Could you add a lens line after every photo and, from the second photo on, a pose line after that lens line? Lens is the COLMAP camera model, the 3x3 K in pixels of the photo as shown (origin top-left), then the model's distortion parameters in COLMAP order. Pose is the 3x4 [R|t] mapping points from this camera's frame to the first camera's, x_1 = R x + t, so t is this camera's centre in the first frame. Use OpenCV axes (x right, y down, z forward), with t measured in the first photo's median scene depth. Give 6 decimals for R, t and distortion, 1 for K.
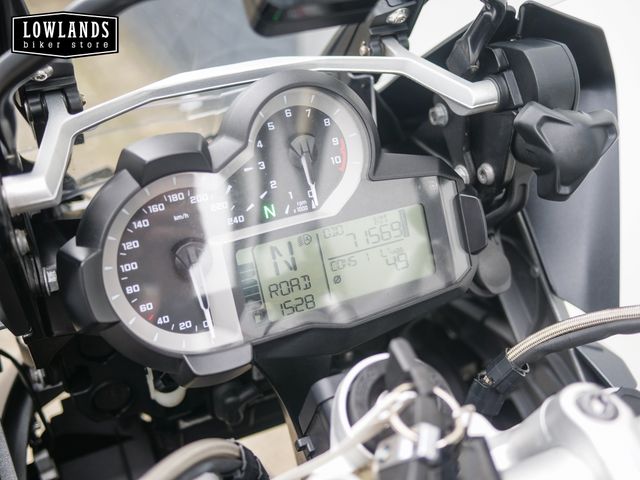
lens RADIAL K [[731.6, 0, 317.7], [0, 731.6, 241.0], [0, 0, 1]] dist [-0.010449, 0.000000]
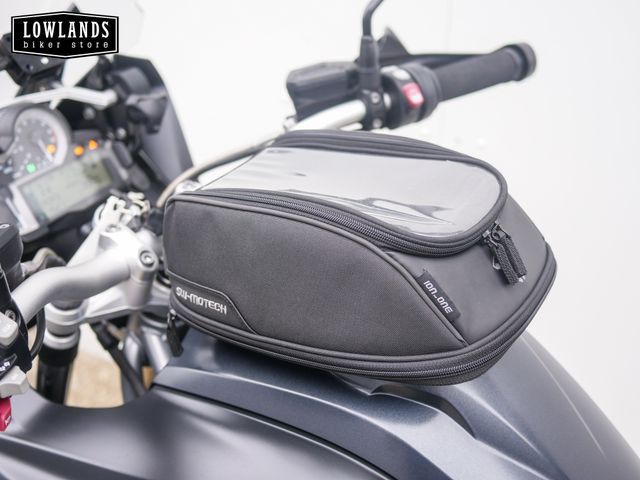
lens RADIAL K [[731.6, 0, 321.6], [0, 731.6, 241.6], [0, 0, 1]] dist [-0.010449, 0.000000]
pose [[0.839785, -0.296128, 0.455049, -0.354207], [0.307672, 0.950151, 0.050519, 0.289463], [-0.447325, 0.097581, 0.889032, -1.161608]]
